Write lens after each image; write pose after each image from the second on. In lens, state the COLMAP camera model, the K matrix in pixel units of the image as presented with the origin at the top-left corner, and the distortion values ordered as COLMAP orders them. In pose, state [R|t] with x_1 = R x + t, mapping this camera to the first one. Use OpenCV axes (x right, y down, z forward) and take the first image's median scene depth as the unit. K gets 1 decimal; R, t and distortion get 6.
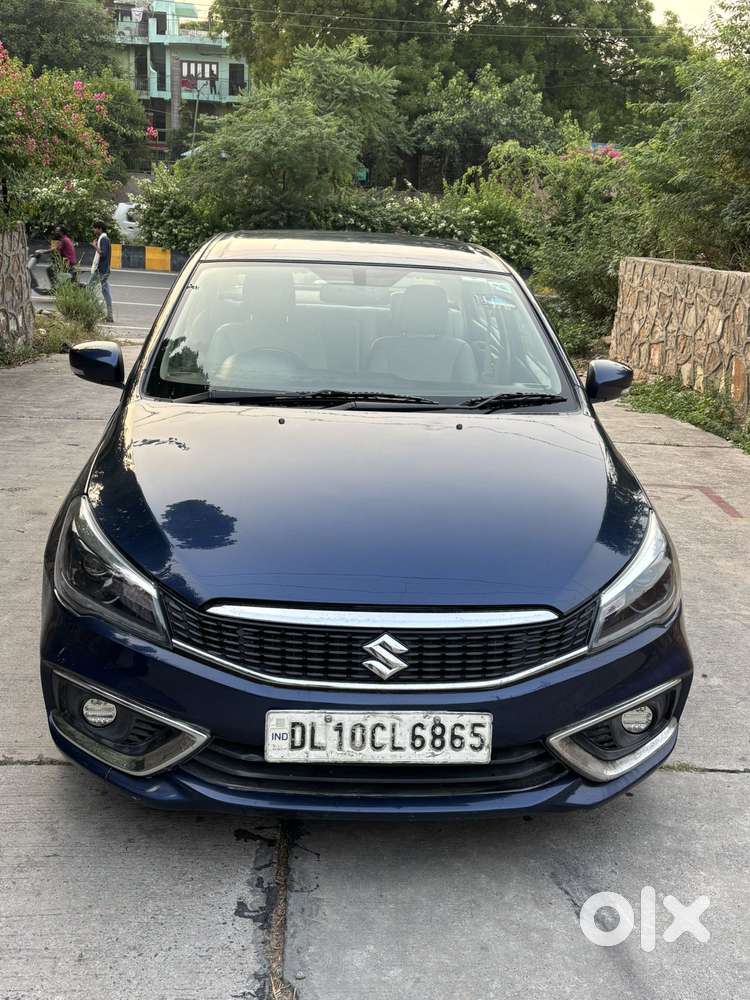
lens RADIAL K [[1060.5, 0, 359.2], [0, 1060.5, 492.7], [0, 0, 1]] dist [0.010126, 0.000000]
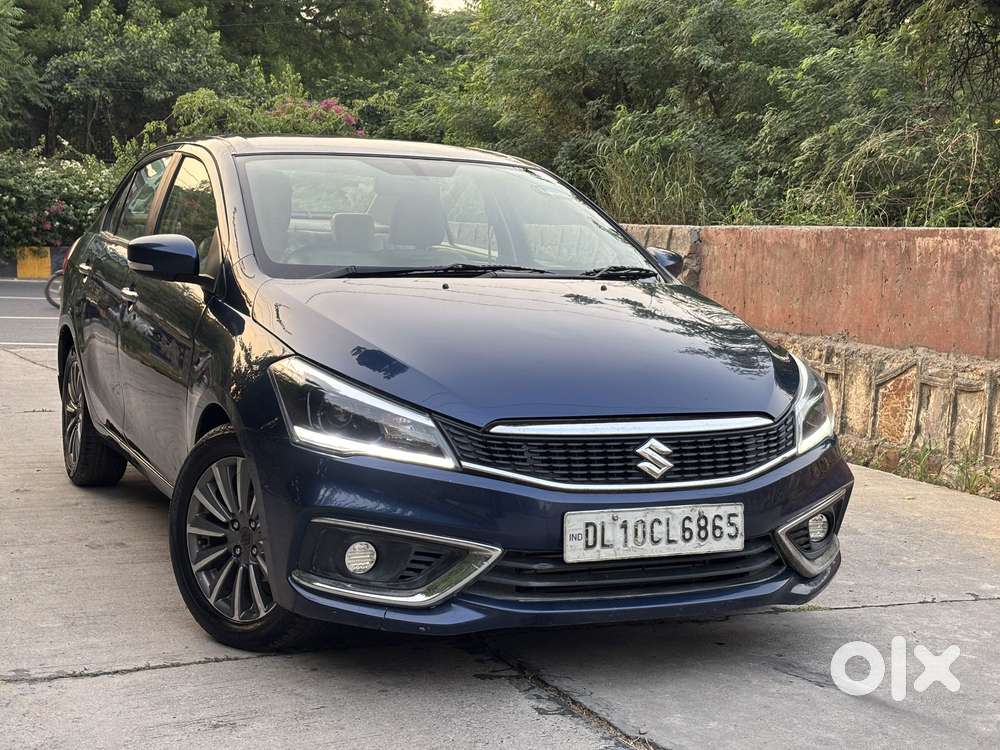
lens RADIAL K [[1464.6, 0, 506.3], [0, 1464.6, 364.2], [0, 0, 1]] dist [0.072375, 0.000000]
pose [[0.933905, -0.044878, 0.354693, -0.611008], [0.094323, 0.987869, -0.123361, 0.216159], [-0.344854, 0.148663, 0.926809, -0.349503]]
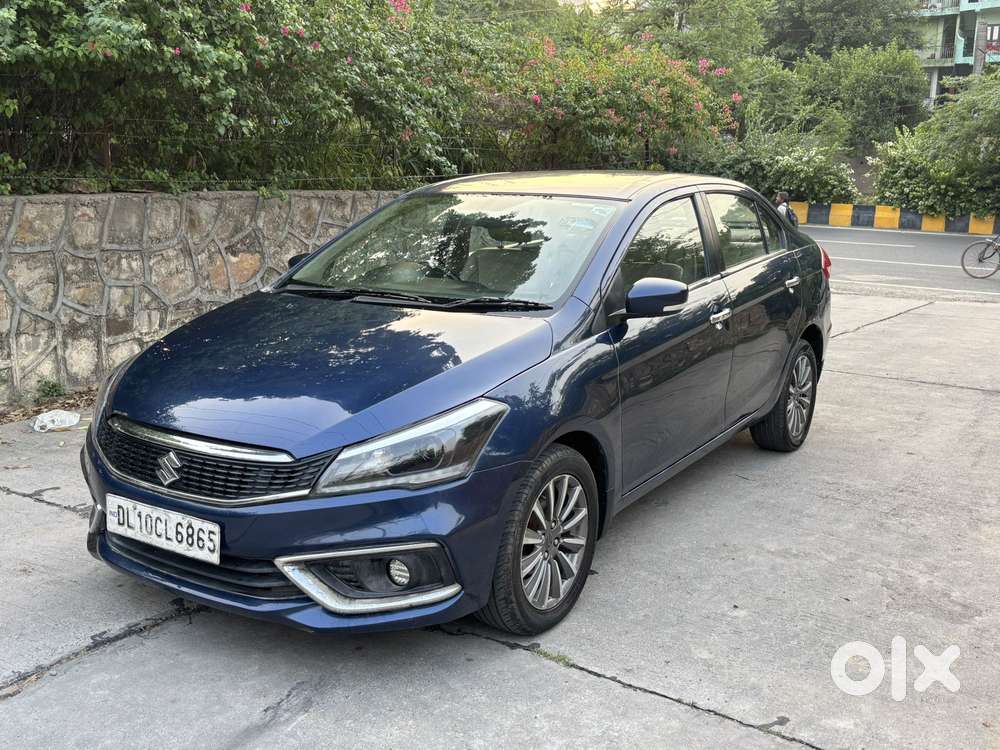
lens RADIAL K [[969.3, 0, 502.3], [0, 969.3, 383.8], [0, 0, 1]] dist [0.017752, 0.000000]
pose [[0.809619, 0.088343, -0.580270, 0.994980], [-0.118717, 0.992822, -0.014486, 0.015261], [0.574825, 0.080616, 0.814296, 0.218119]]
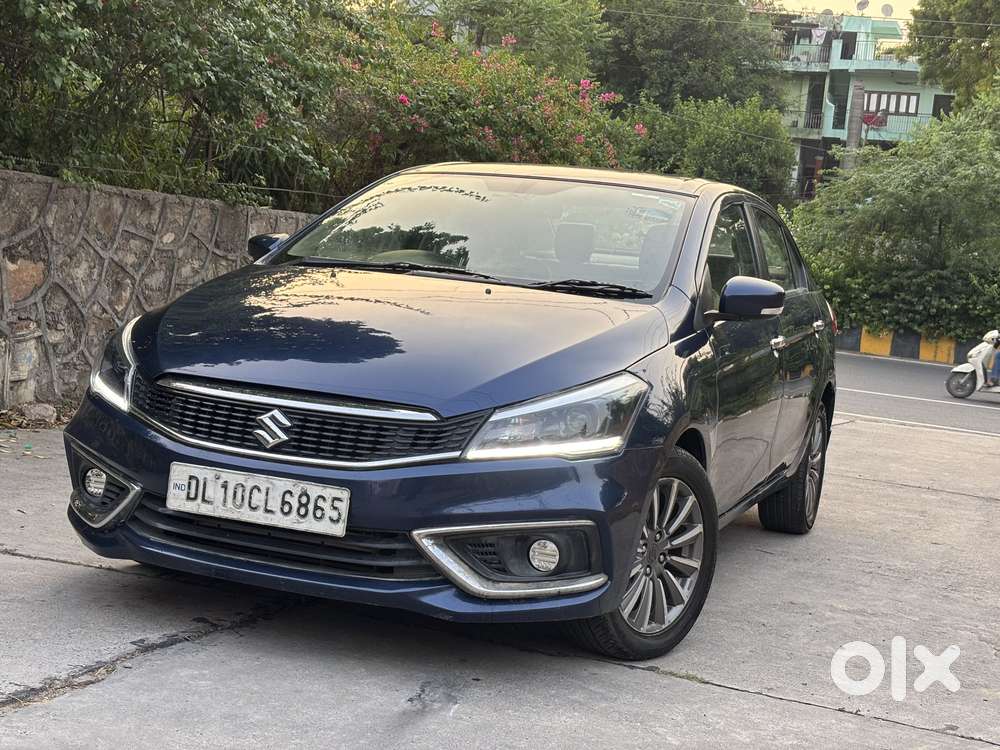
lens RADIAL K [[1464.6, 0, 501.7], [0, 1464.6, 378.9], [0, 0, 1]] dist [0.072375, 0.000000]
pose [[0.917319, 0.074418, -0.391137, 0.799500], [-0.149729, 0.974744, -0.165698, 0.303700], [0.368928, 0.210562, 0.905293, -0.316104]]
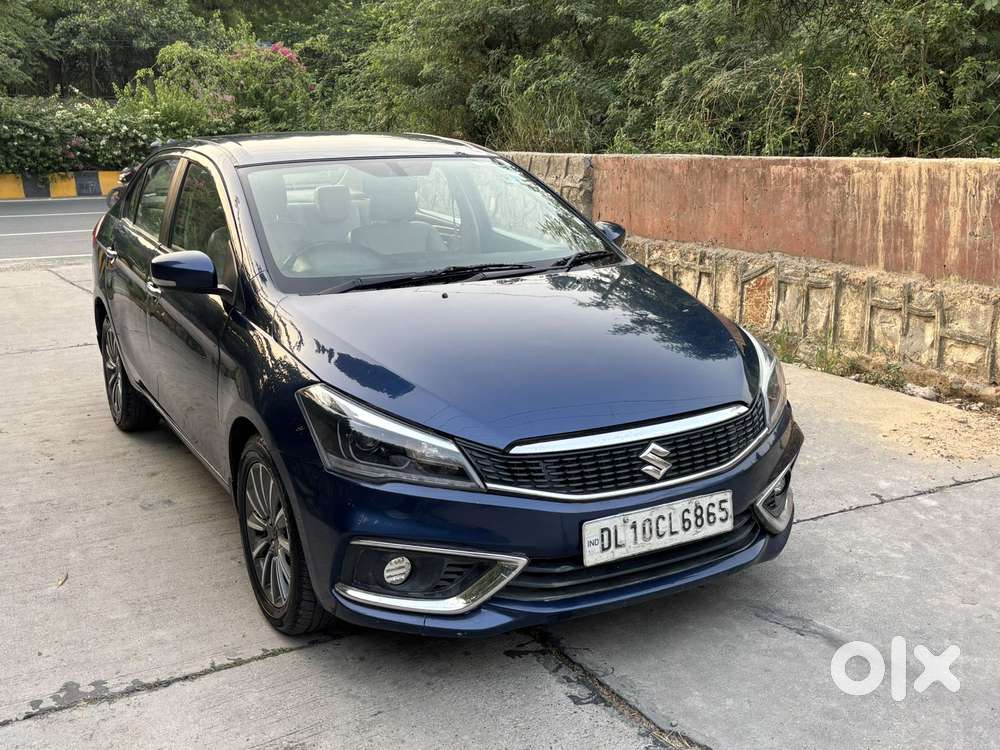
lens RADIAL K [[1060.5, 0, 485.5], [0, 1060.5, 350.9], [0, 0, 1]] dist [0.010126, 0.000000]
pose [[0.905581, -0.147790, 0.397594, -0.580920], [0.161270, 0.986910, -0.000471, -0.002166], [-0.392320, 0.064546, 0.917561, -0.054801]]
